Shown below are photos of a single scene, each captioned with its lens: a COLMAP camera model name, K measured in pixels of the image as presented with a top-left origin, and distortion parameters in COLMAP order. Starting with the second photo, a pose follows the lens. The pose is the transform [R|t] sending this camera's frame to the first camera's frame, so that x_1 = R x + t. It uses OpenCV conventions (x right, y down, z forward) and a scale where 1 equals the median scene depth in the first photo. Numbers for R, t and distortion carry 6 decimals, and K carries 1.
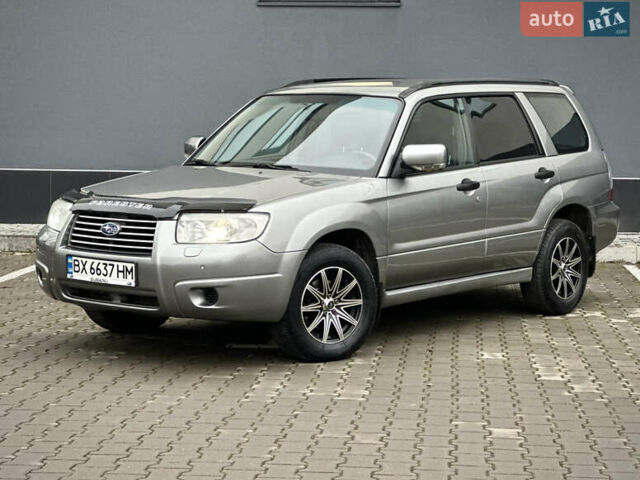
lens RADIAL K [[1477.0, 0, 320.0], [0, 1477.0, 240.0], [0, 0, 1]] dist [-0.300505, 10.425364]
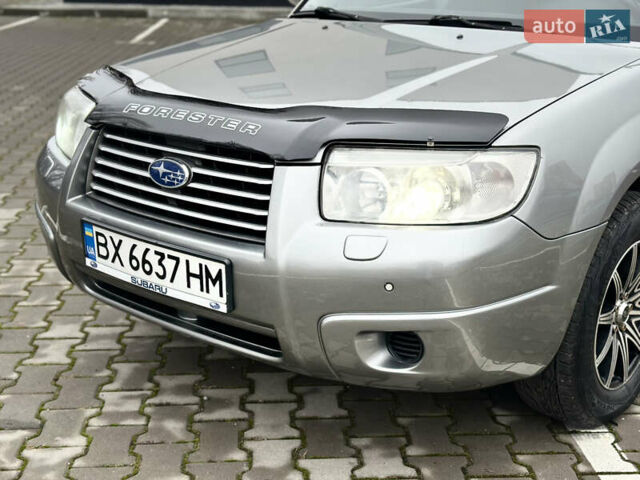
lens RADIAL K [[889.1, 0, 319.0], [0, 889.1, 250.4], [0, 0, 1]] dist [0.182100, -0.300957]
pose [[0.999986, -0.000596, -0.005291, -0.093137], [0.001759, 0.974940, 0.222460, -0.045393], [0.005026, -0.222466, 0.974927, 0.716391]]
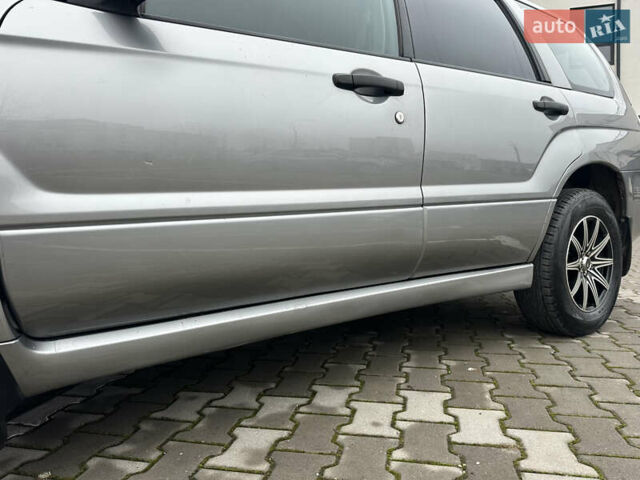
lens RADIAL K [[454.3, 0, 313.9], [0, 454.3, 232.7], [0, 0, 1]] dist [0.004800, -0.000118]
pose [[0.954139, -0.018437, -0.298797, 0.141496], [0.006527, 0.999146, -0.040810, 0.015913], [0.299294, 0.036988, 0.953444, 0.984864]]
